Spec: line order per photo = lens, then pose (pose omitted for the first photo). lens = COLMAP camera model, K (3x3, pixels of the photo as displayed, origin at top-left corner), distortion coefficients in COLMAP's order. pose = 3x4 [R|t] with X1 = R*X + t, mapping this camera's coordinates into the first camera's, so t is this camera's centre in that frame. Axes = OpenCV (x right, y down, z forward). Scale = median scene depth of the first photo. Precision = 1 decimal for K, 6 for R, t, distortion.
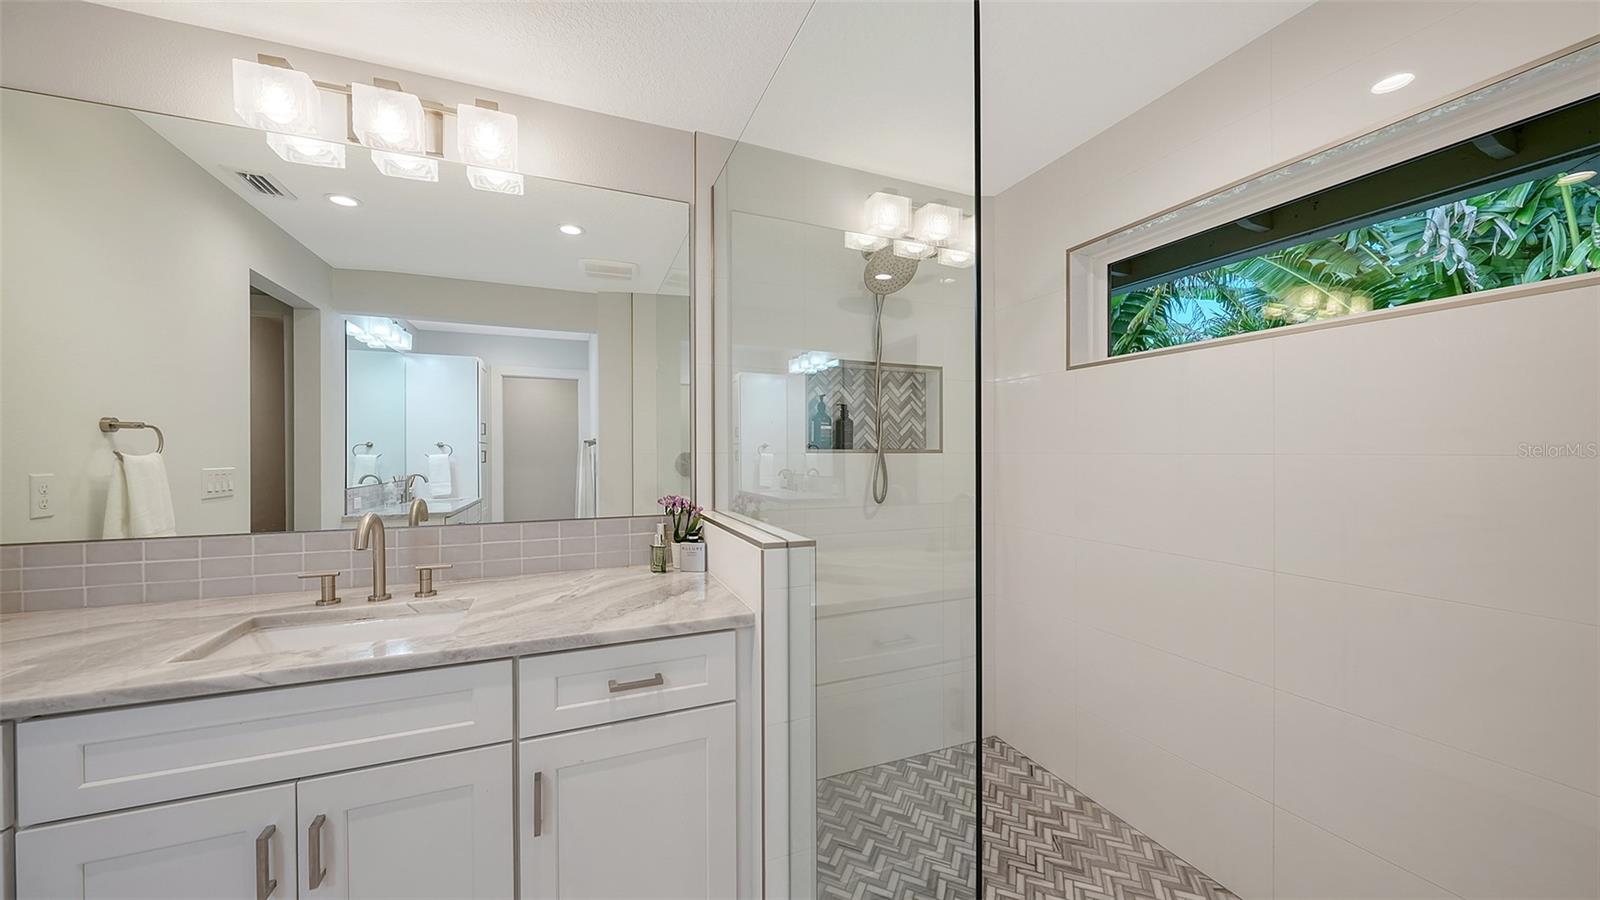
lens RADIAL K [[559.5, 0, 804.0], [0, 559.5, 447.9], [0, 0, 1]] dist [-0.008783, -0.000096]
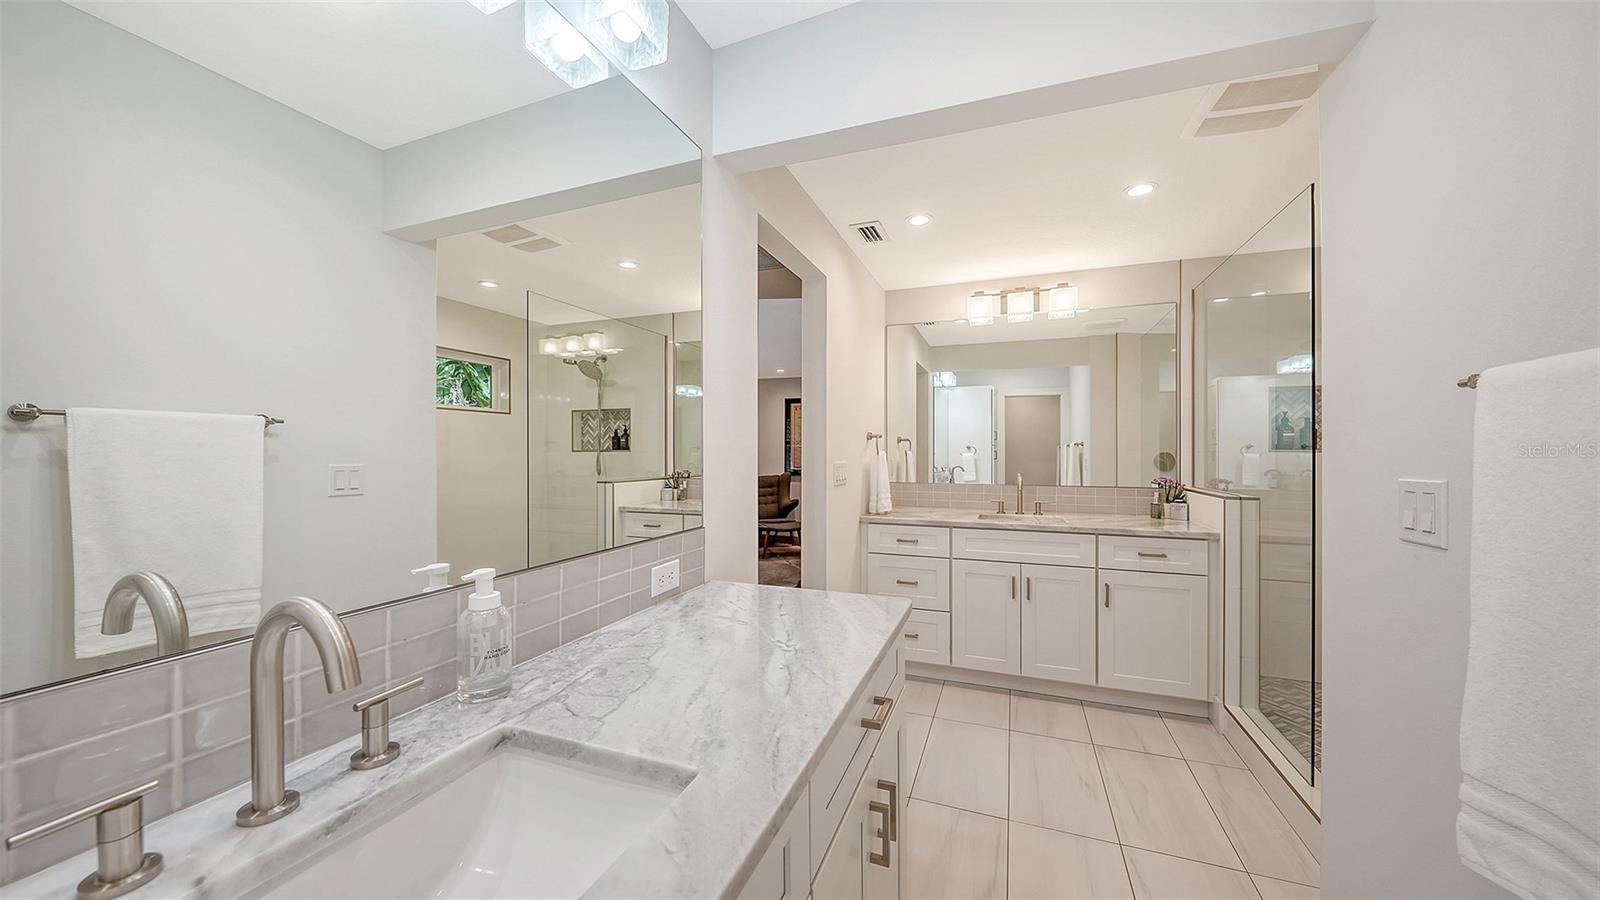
lens RADIAL K [[559.5, 0, 788.1], [0, 559.5, 453.6], [0, 0, 1]] dist [-0.008783, -0.000096]
pose [[0.714004, 0.005679, -0.700119, 0.165465], [0.001098, 0.999957, 0.009232, -0.003334], [0.700141, -0.007360, 0.713967, -1.234335]]
